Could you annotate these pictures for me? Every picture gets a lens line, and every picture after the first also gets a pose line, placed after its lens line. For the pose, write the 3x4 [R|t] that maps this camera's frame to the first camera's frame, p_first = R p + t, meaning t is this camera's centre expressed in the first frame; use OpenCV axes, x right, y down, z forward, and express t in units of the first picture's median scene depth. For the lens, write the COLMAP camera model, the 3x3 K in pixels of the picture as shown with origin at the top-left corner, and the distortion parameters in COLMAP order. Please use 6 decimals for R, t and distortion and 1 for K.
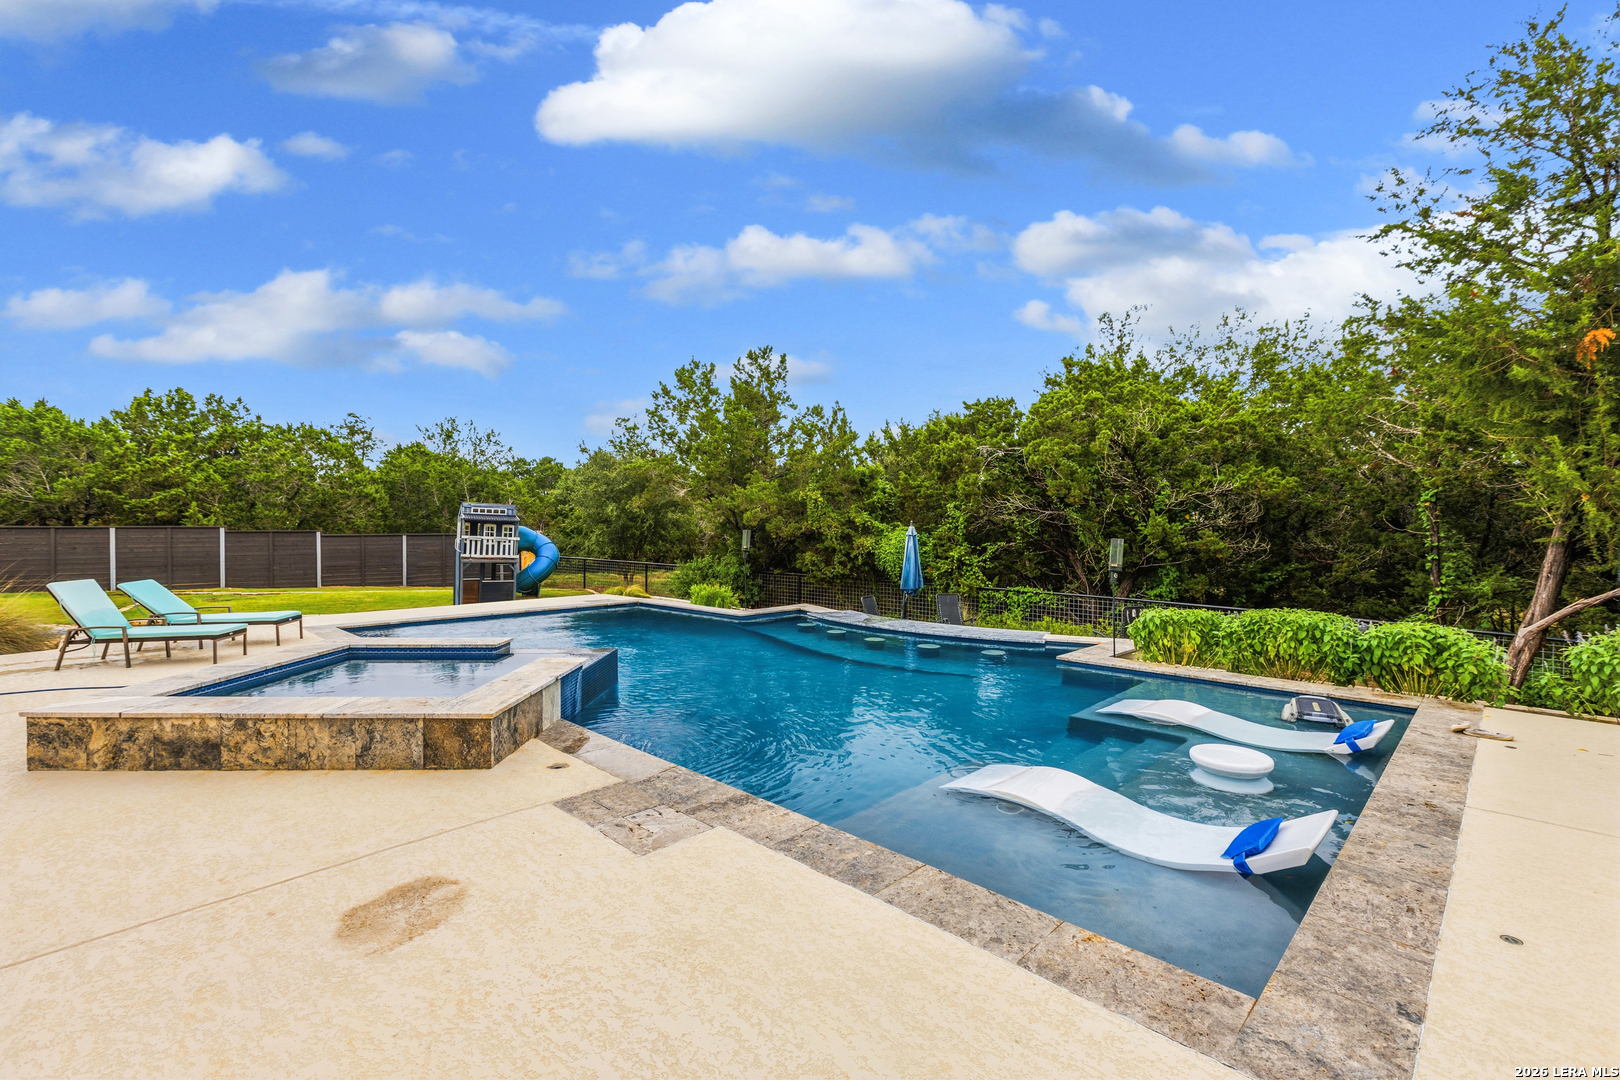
lens RADIAL K [[717.3, 0, 806.3], [0, 717.3, 538.8], [0, 0, 1]] dist [0.007025, -0.003272]
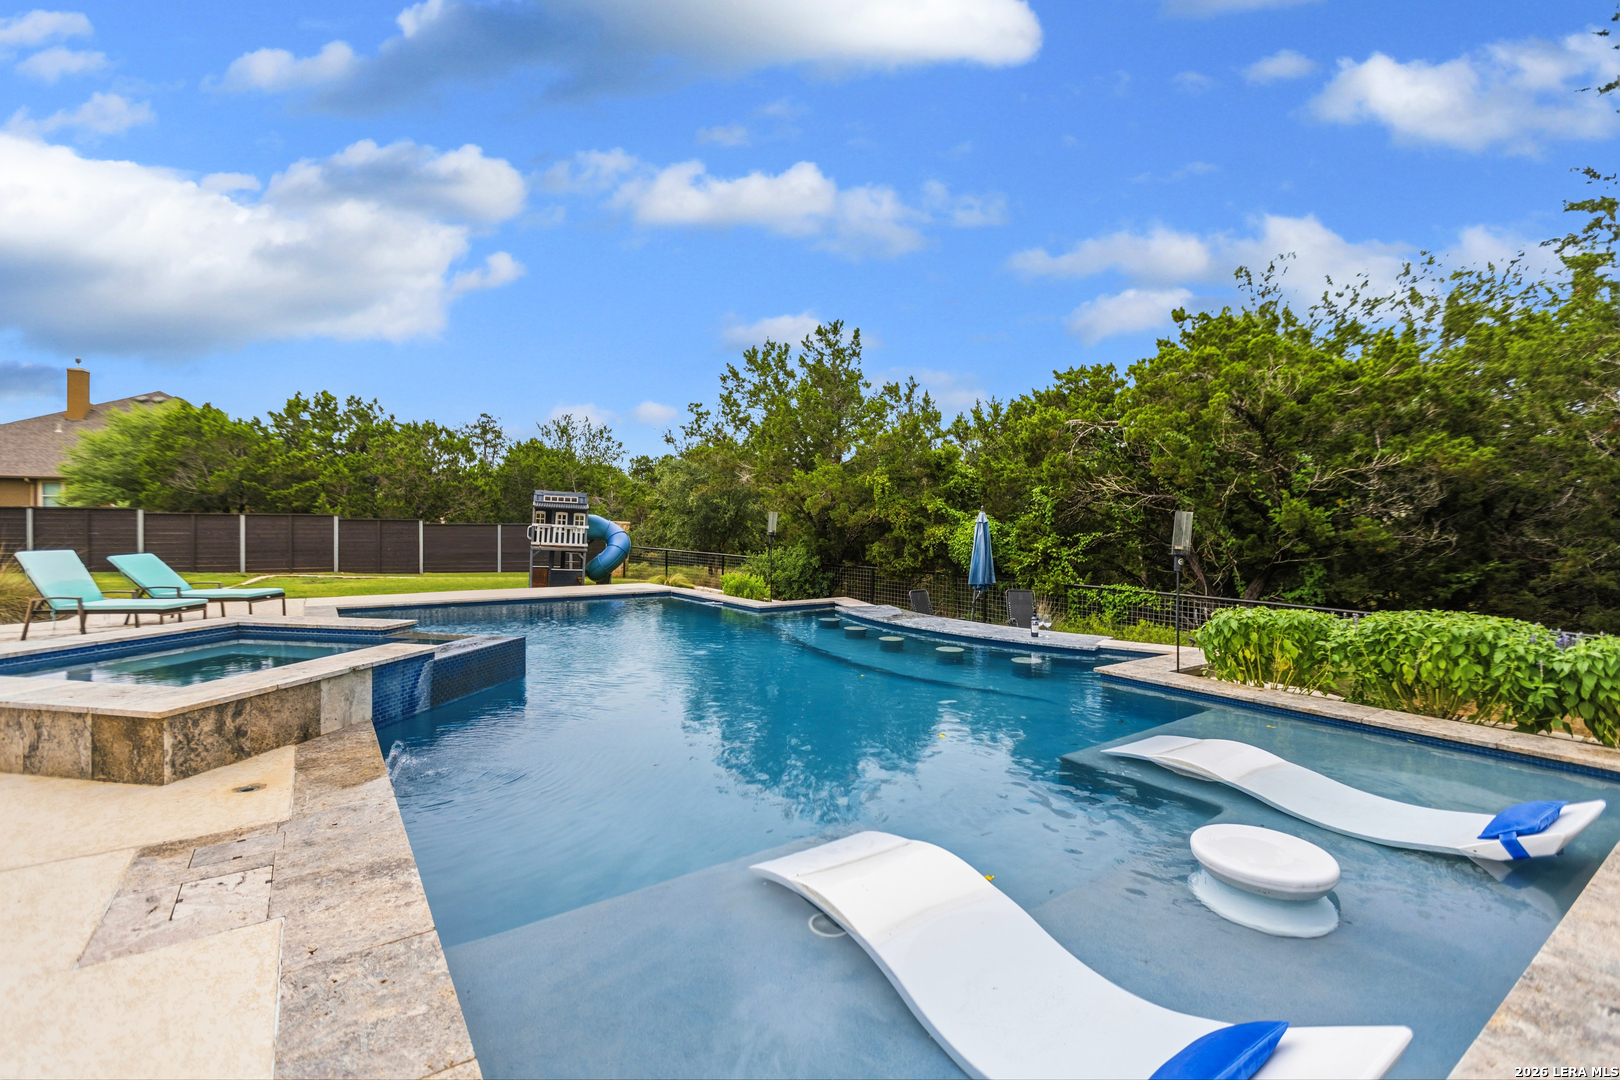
lens RADIAL K [[717.3, 0, 807.4], [0, 717.3, 535.0], [0, 0, 1]] dist [0.007025, -0.003272]
pose [[0.982965, 0.007499, -0.183640, 0.083352], [-0.008428, 0.999955, -0.004276, 0.013287], [0.183600, 0.005751, 0.982984, 0.090275]]
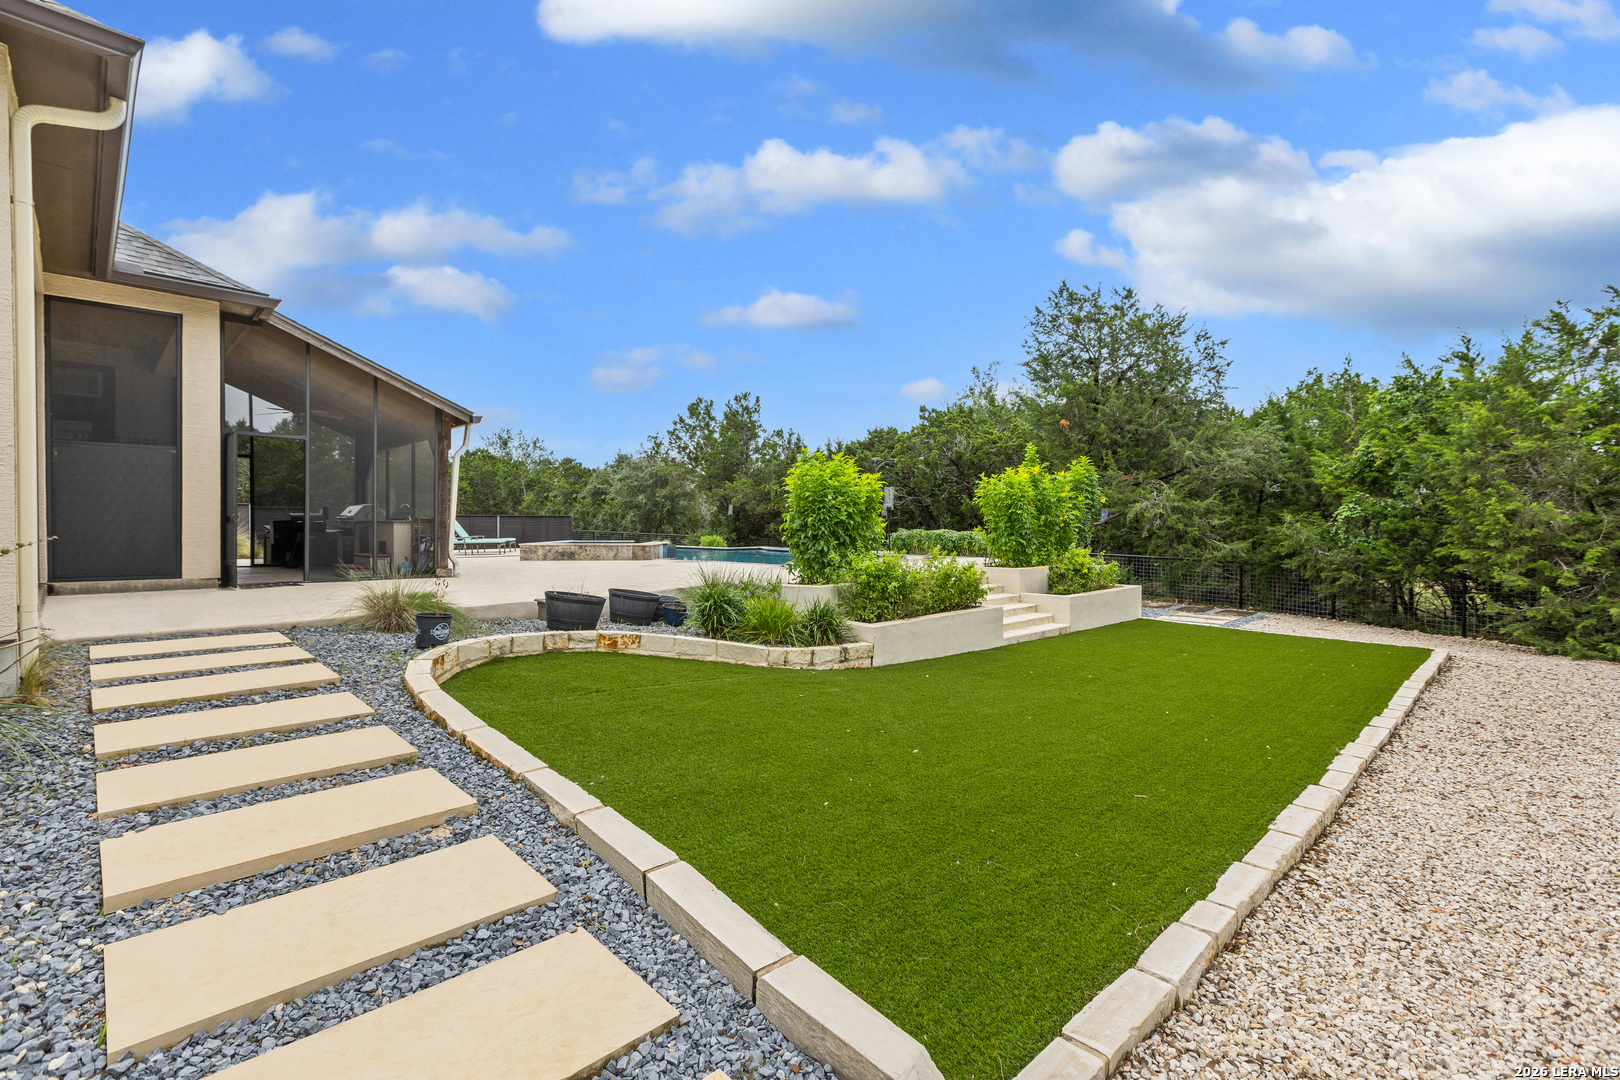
lens RADIAL K [[717.3, 0, 807.9], [0, 717.3, 543.1], [0, 0, 1]] dist [0.007025, -0.003272]
pose [[0.999982, 0.000654, 0.005963, 0.072759], [-0.000710, 0.999956, 0.009402, 0.047600], [-0.005956, -0.009407, 0.999938, -0.594377]]
